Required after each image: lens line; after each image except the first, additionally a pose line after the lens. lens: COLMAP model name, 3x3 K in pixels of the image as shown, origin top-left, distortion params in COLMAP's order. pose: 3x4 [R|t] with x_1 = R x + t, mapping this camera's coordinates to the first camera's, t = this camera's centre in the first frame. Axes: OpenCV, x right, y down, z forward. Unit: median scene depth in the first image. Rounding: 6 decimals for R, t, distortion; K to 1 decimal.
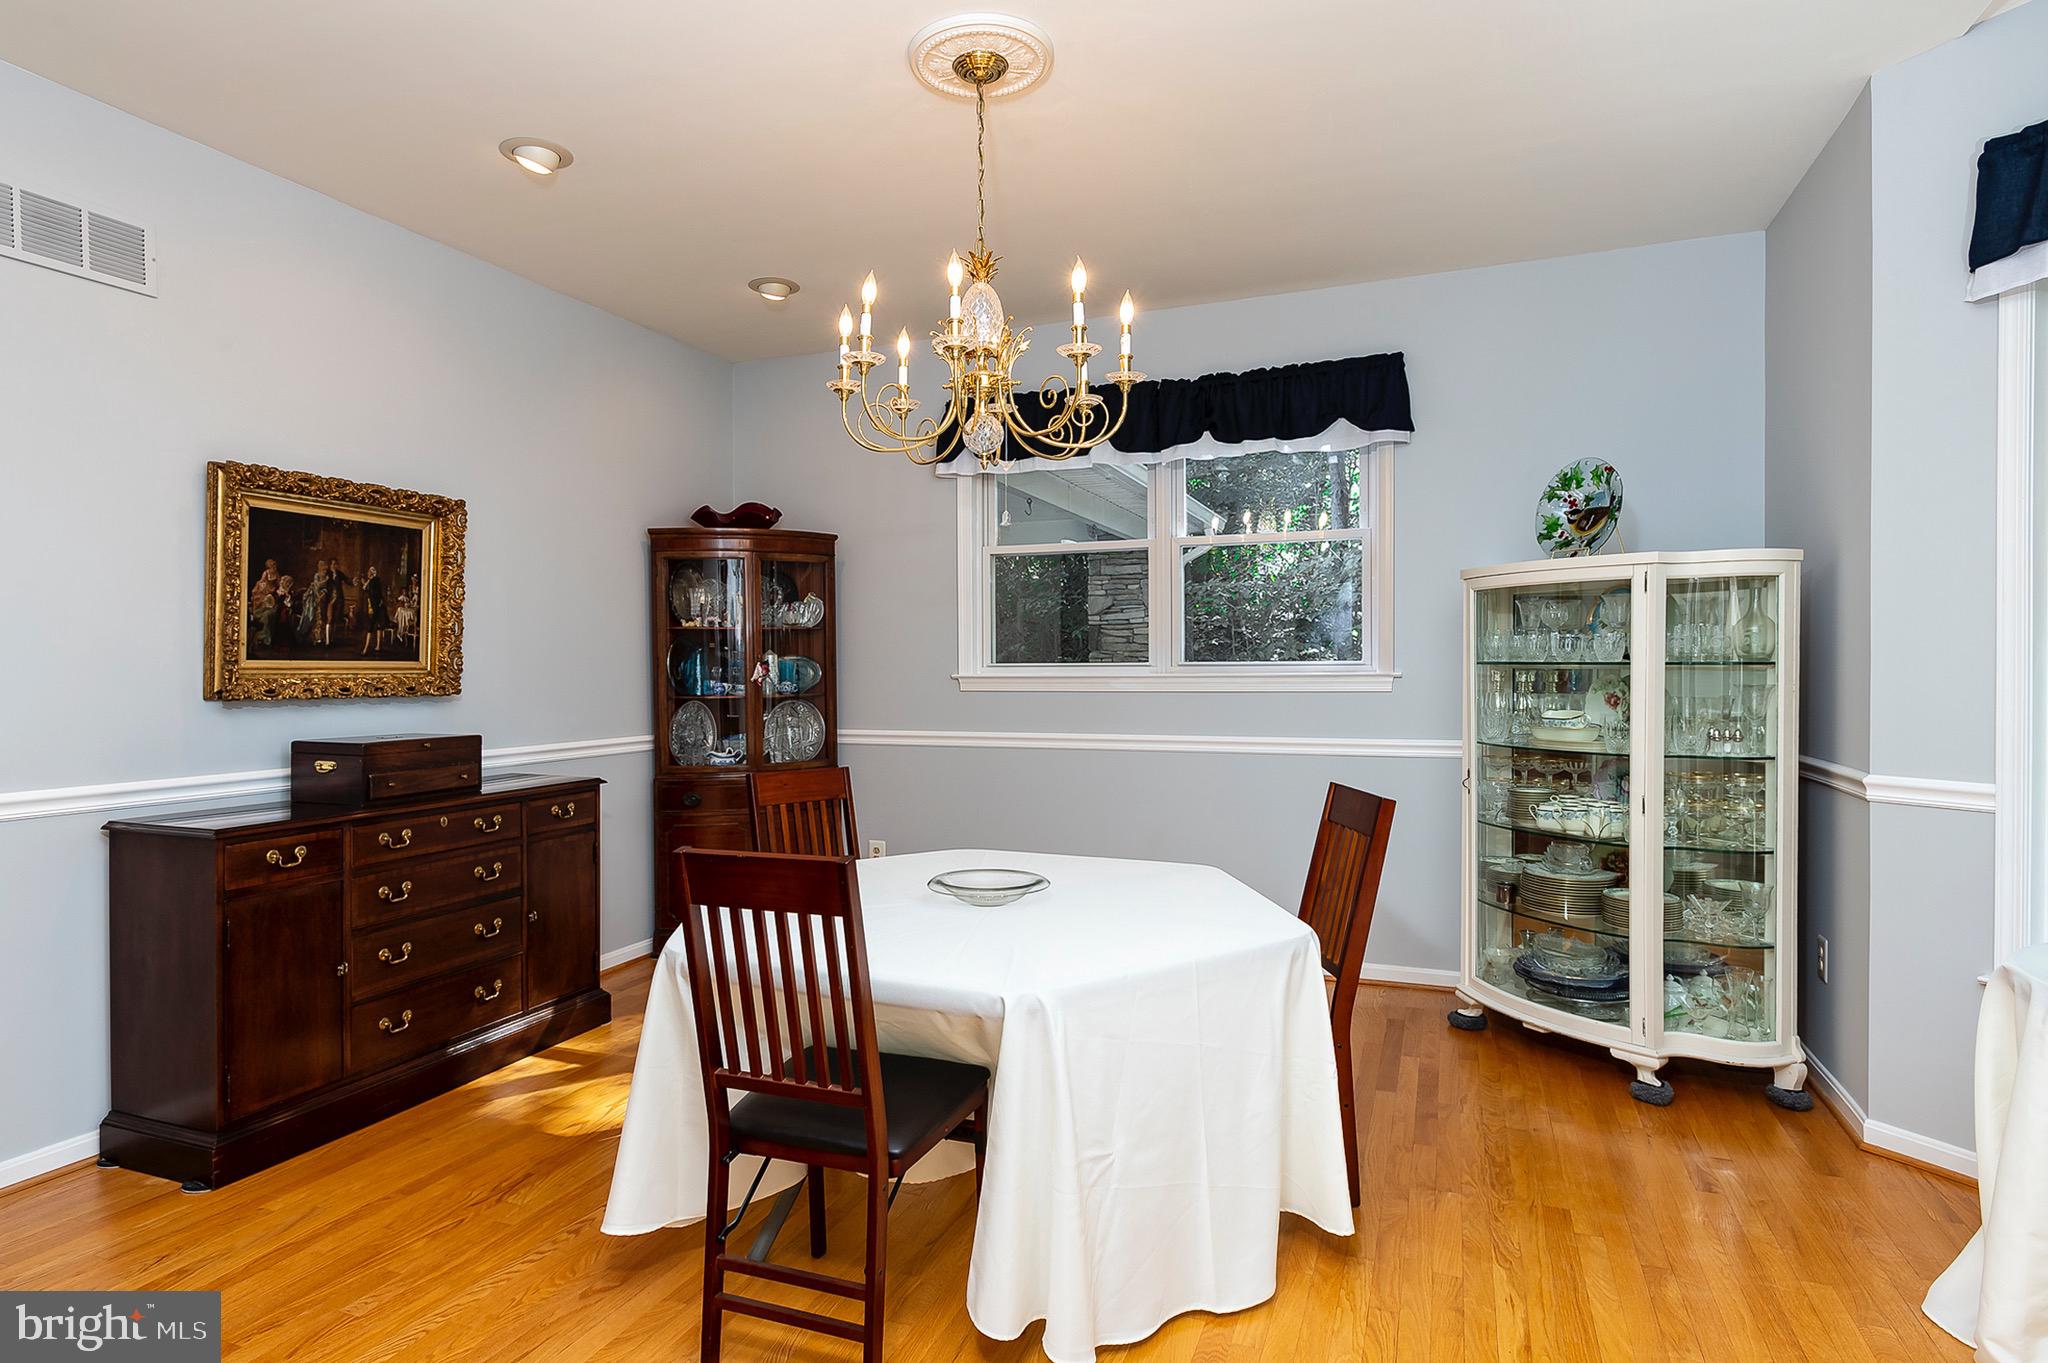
lens RADIAL K [[1101.9, 0, 1009.9], [0, 1101.9, 679.5], [0, 0, 1]] dist [-0.002017, -0.000317]
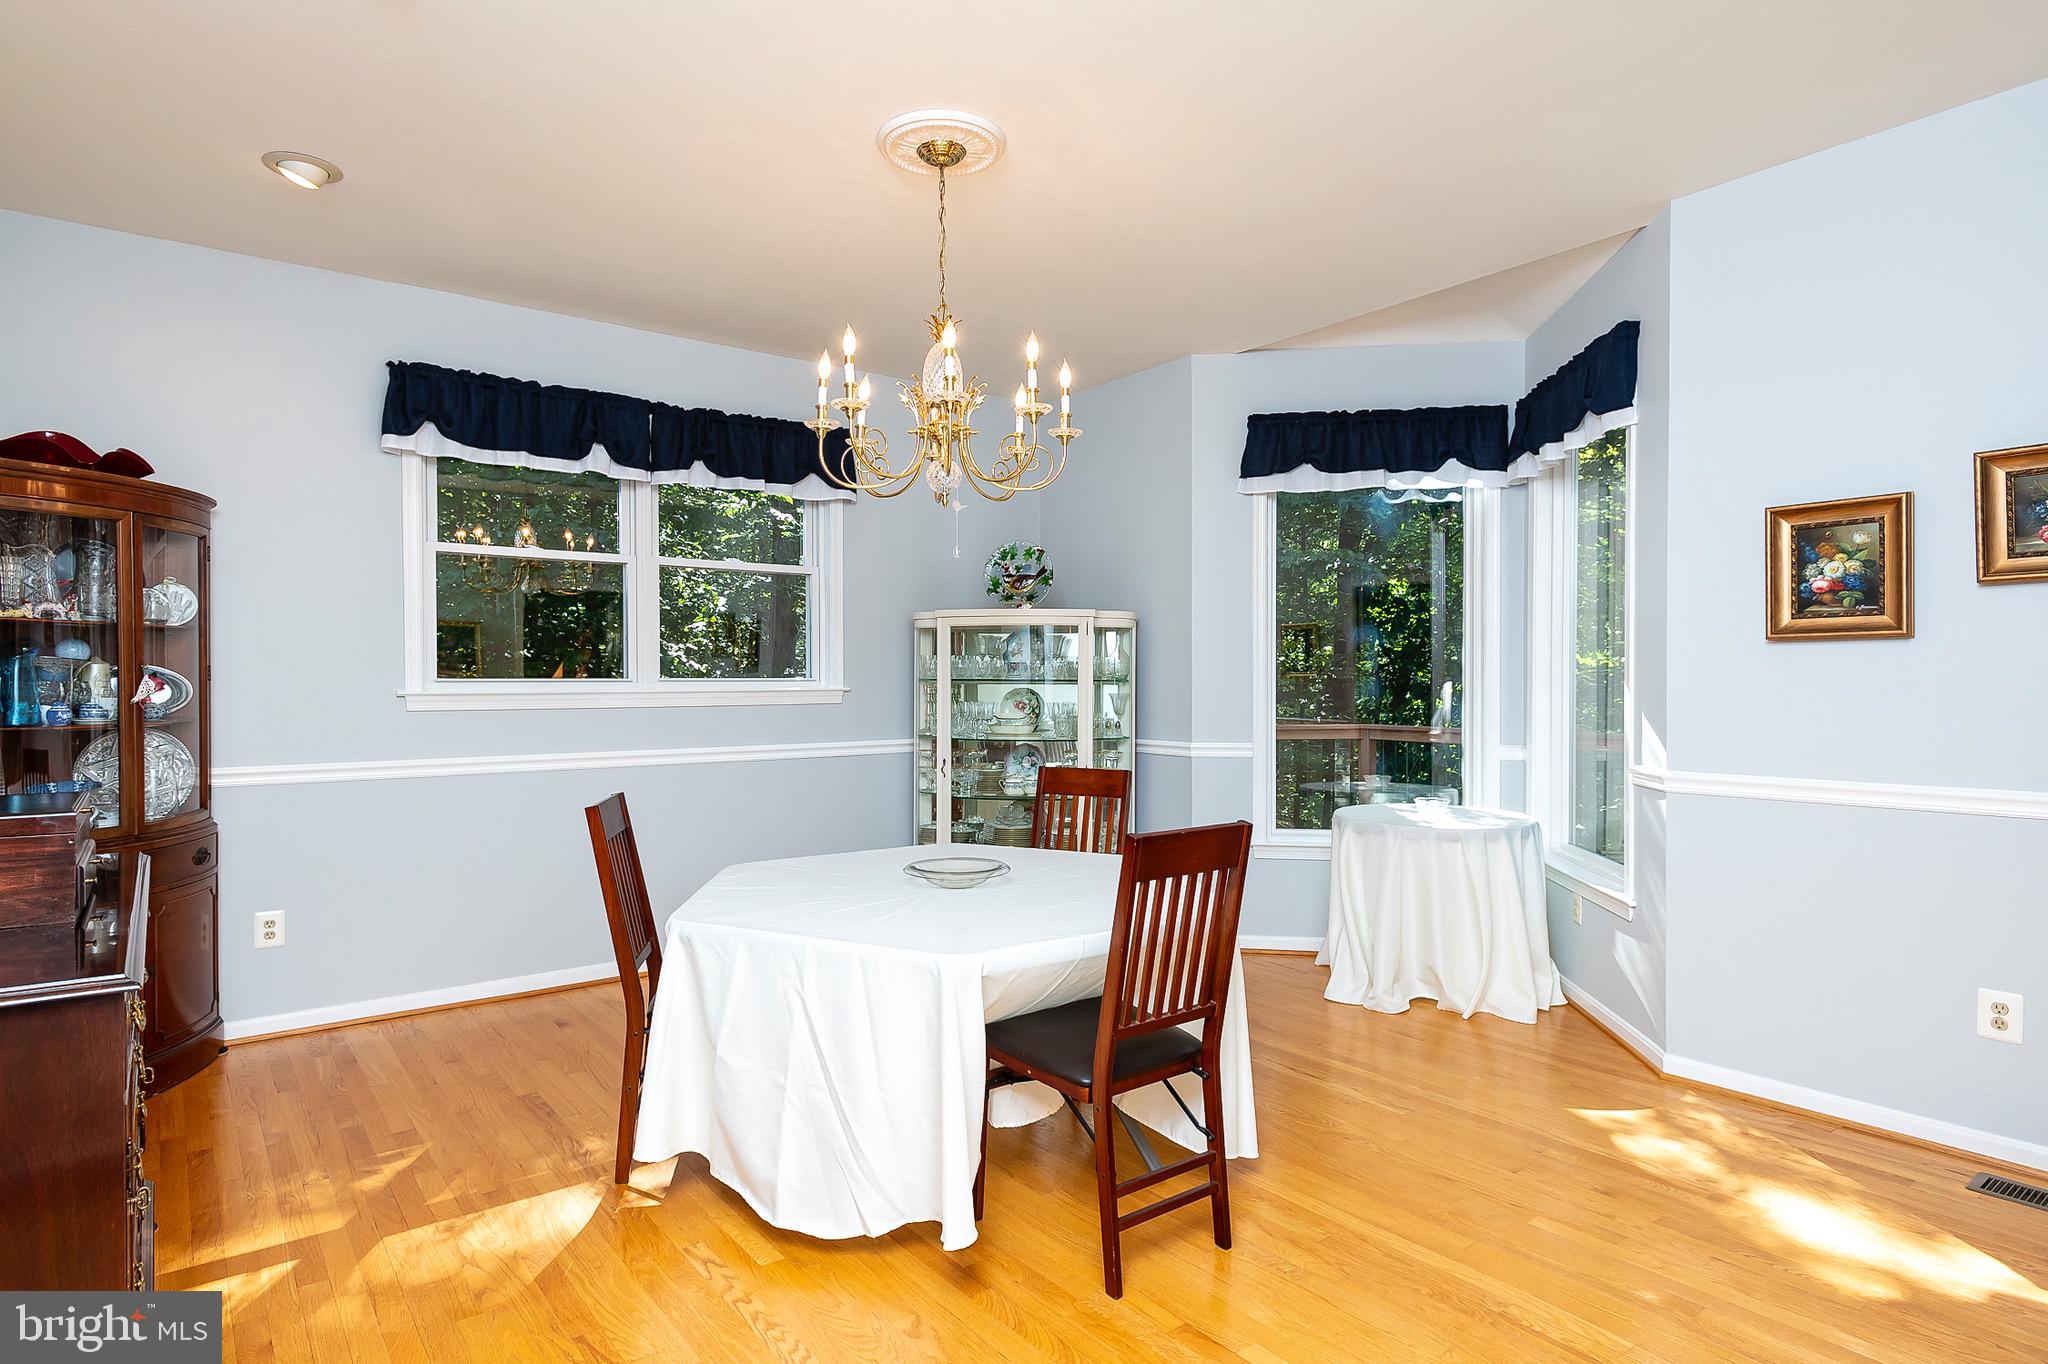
lens RADIAL K [[1101.9, 0, 1009.9], [0, 1101.9, 680.0], [0, 0, 1]] dist [-0.002017, -0.000317]
pose [[0.509158, 0.008886, 0.860627, -0.723263], [0.014486, 0.999717, -0.018892, 0.012399], [-0.860551, 0.022086, 0.508885, 0.258340]]
